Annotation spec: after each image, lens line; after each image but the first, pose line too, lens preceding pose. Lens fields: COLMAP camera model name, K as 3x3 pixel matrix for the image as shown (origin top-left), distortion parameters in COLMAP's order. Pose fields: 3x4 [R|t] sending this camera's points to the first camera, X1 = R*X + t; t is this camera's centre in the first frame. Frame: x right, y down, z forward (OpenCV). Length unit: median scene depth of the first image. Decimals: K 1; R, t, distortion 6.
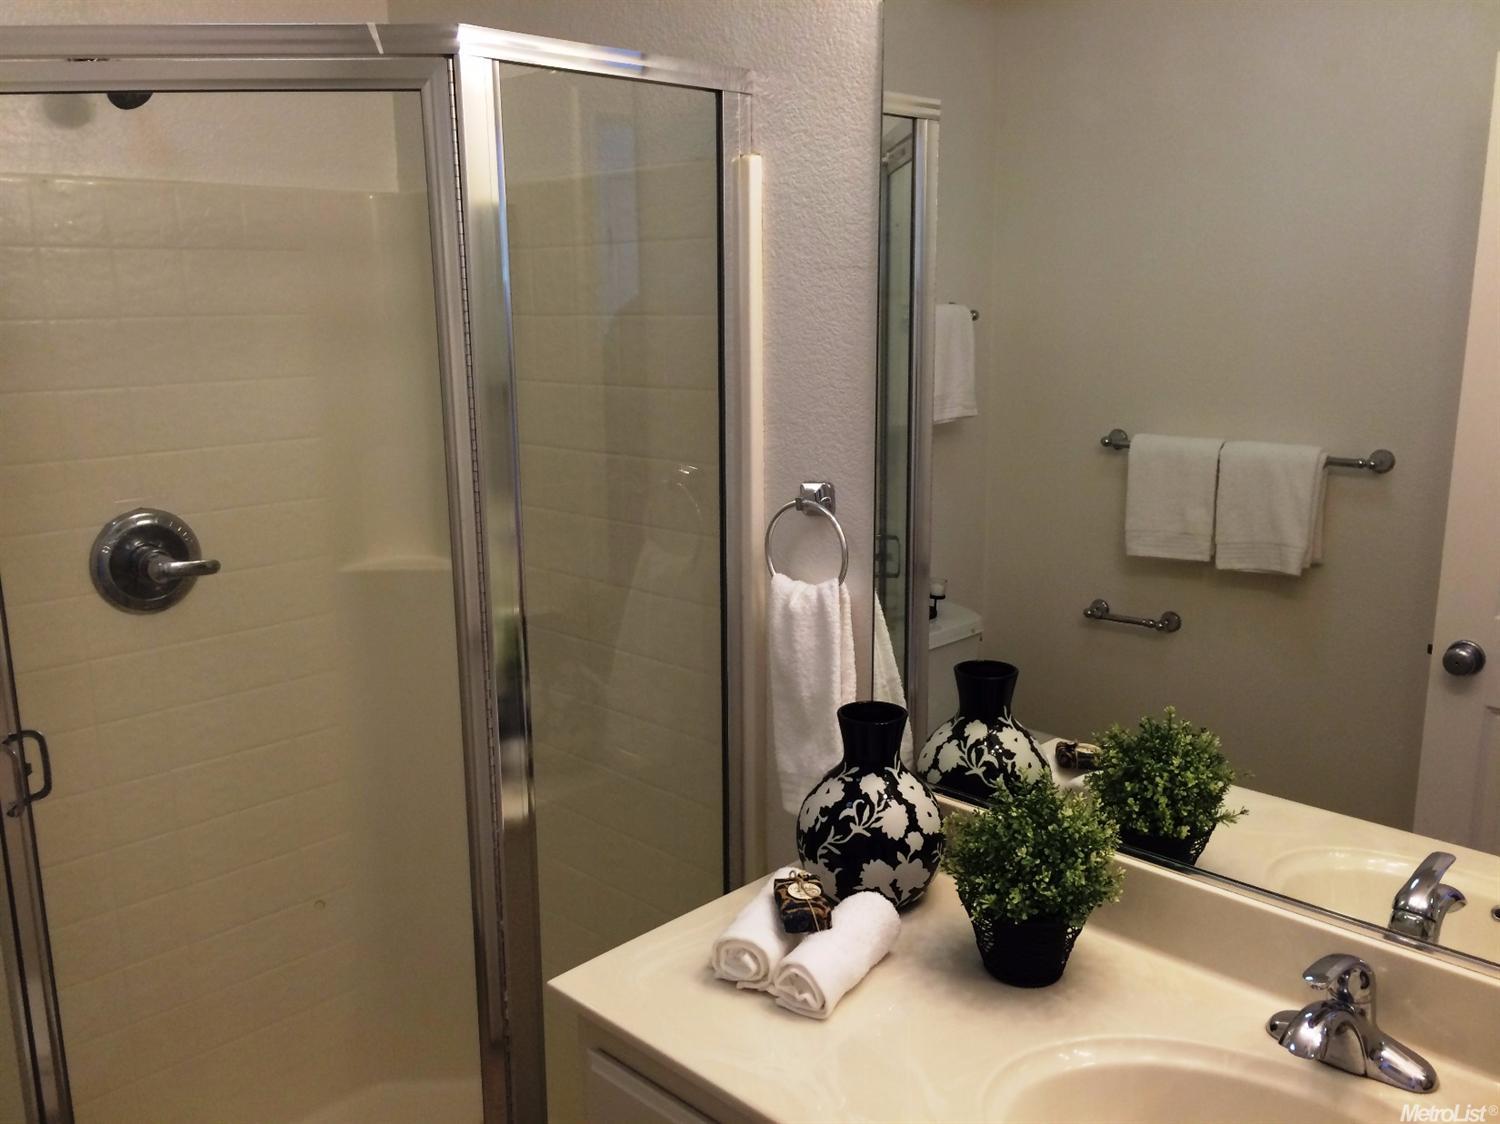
lens RADIAL K [[1287.8, 0, 750.2], [0, 1287.8, 577.0], [0, 0, 1]] dist [0.070056, -0.102226]
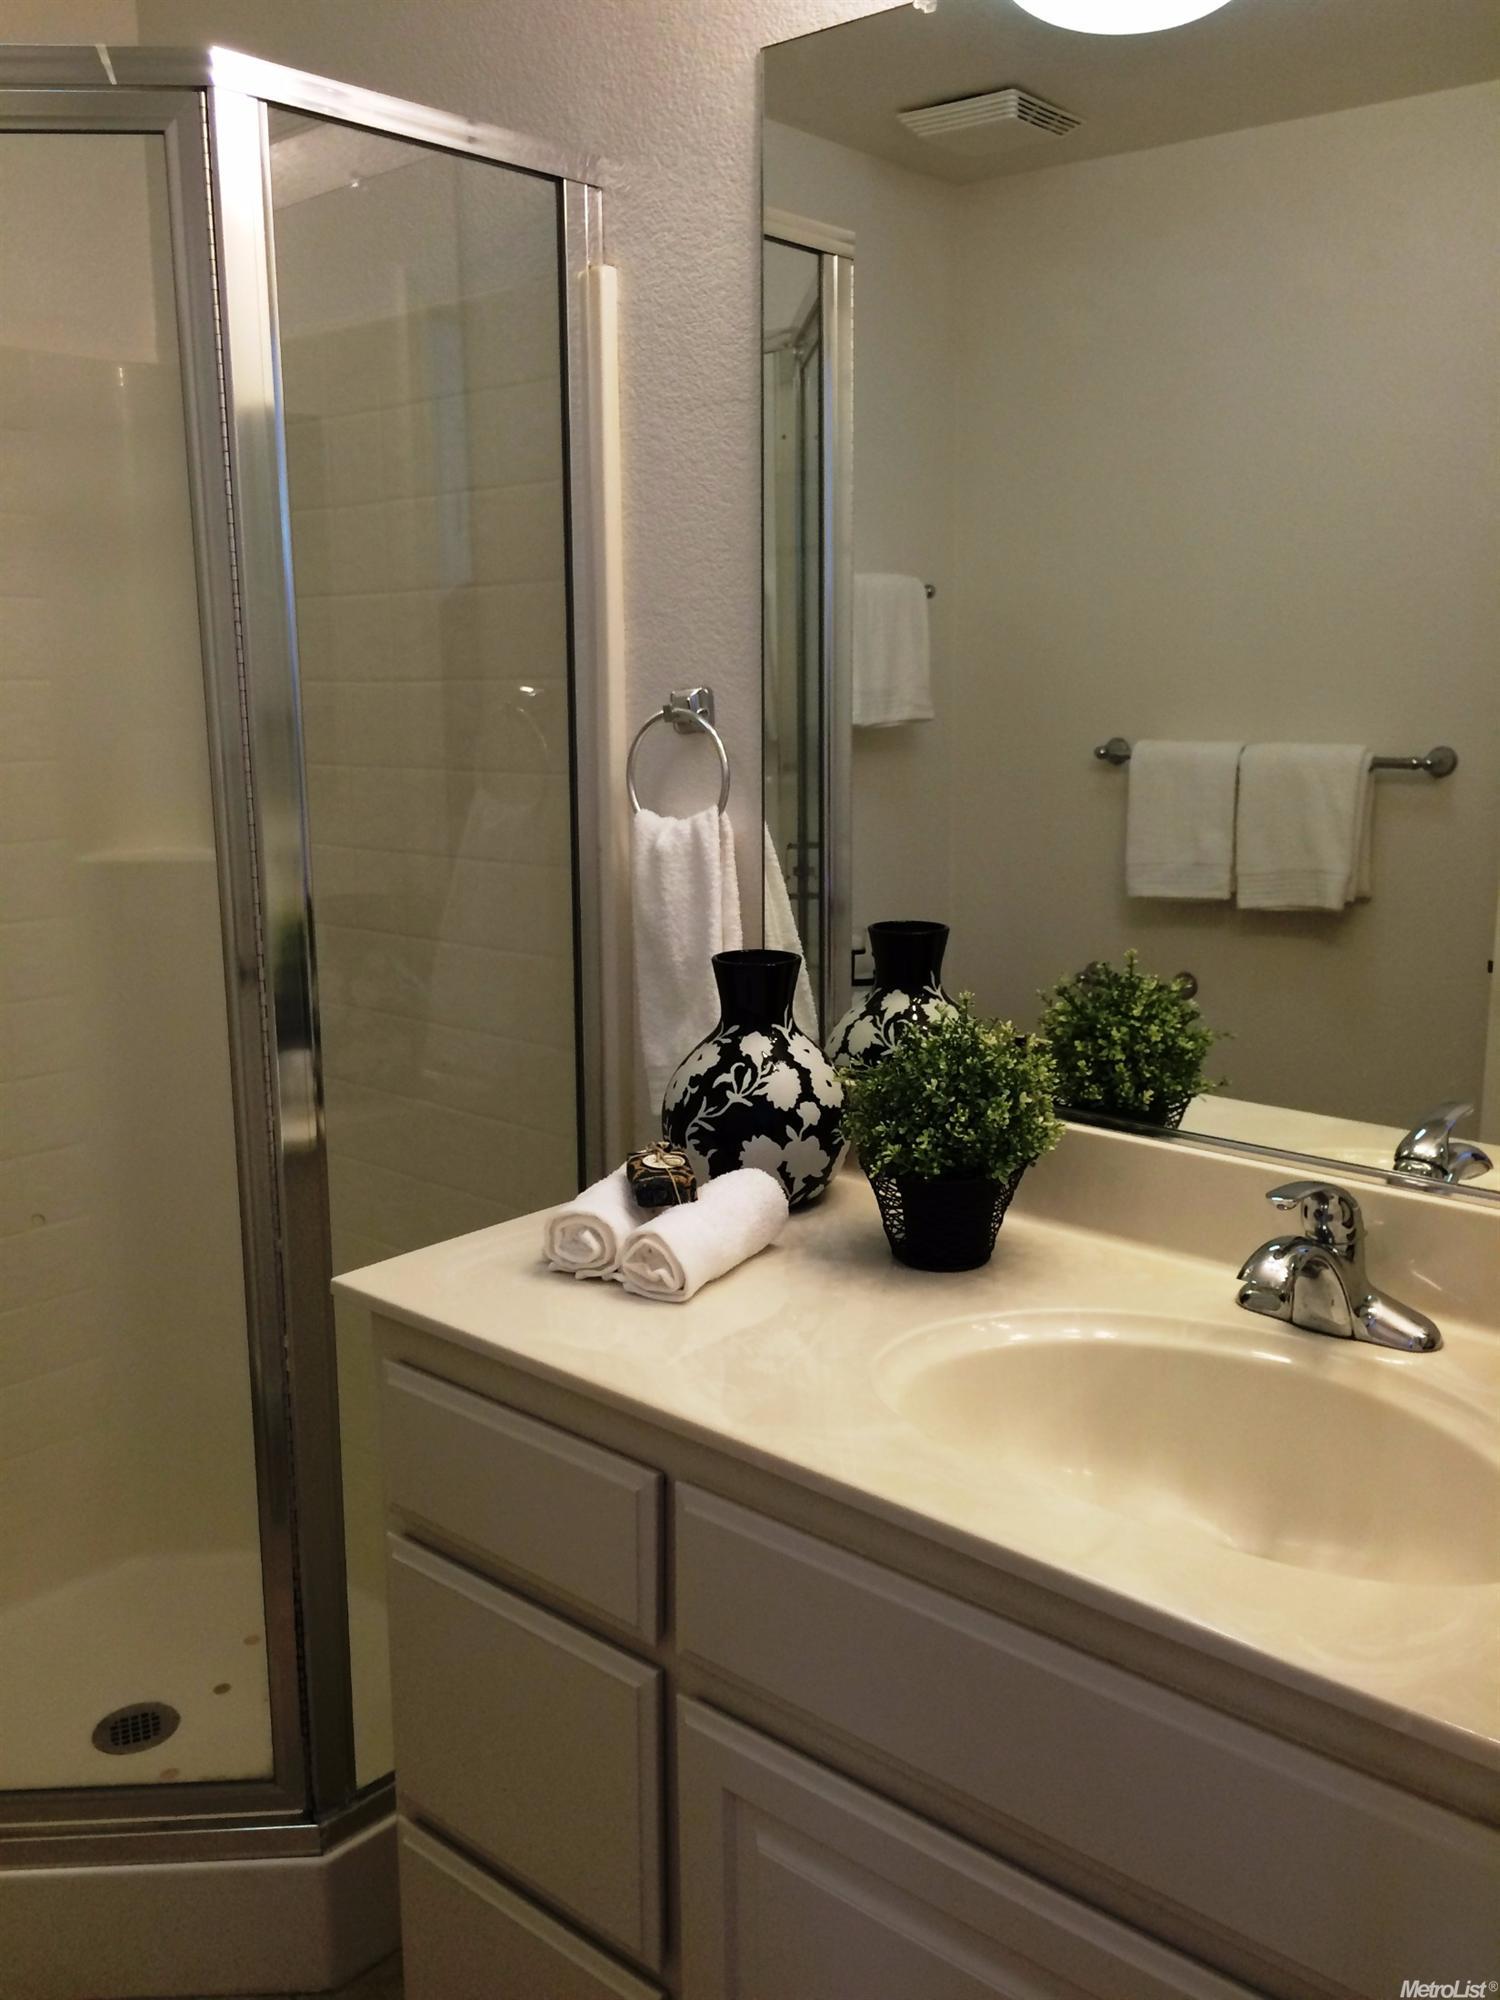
lens RADIAL K [[1717.0, 0, 742.0], [0, 1717.0, 981.0], [0, 0, 1]] dist [0.070056, -0.102226]
pose [[0.998987, -0.005556, 0.044654, 0.036176], [0.006615, 0.999699, -0.023604, 0.132812], [-0.044509, 0.023876, 0.998724, -0.037798]]
